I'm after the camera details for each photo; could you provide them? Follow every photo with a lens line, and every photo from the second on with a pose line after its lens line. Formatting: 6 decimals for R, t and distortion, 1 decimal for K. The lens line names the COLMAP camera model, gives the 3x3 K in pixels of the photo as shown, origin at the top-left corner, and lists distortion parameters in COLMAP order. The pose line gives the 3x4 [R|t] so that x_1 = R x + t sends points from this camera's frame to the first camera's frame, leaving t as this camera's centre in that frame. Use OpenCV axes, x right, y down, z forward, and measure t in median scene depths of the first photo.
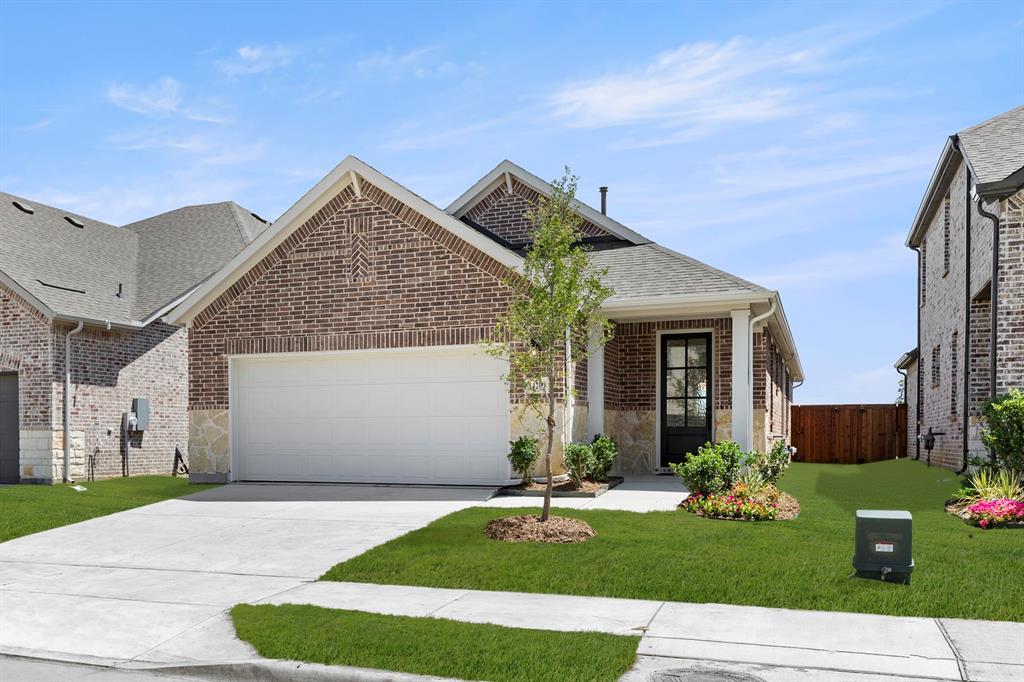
lens RADIAL K [[654.2, 0, 510.0], [0, 654.2, 346.4], [0, 0, 1]] dist [-0.000556, 0.000095]
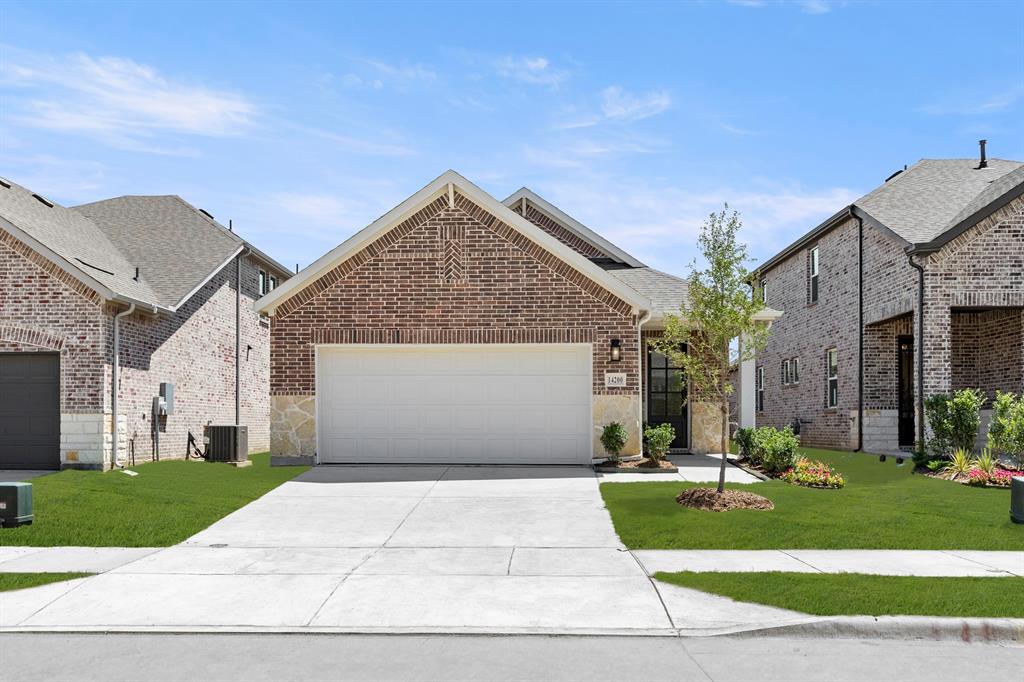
lens RADIAL K [[552.1, 0, 512.0], [0, 552.1, 341.0], [0, 0, 1]] dist [-0.000670, 0.000123]
pose [[0.968935, 0.041256, 0.243851, -0.350075], [-0.038495, 0.999129, -0.016080, 0.010938], [-0.244303, 0.006193, 0.969679, 0.060426]]
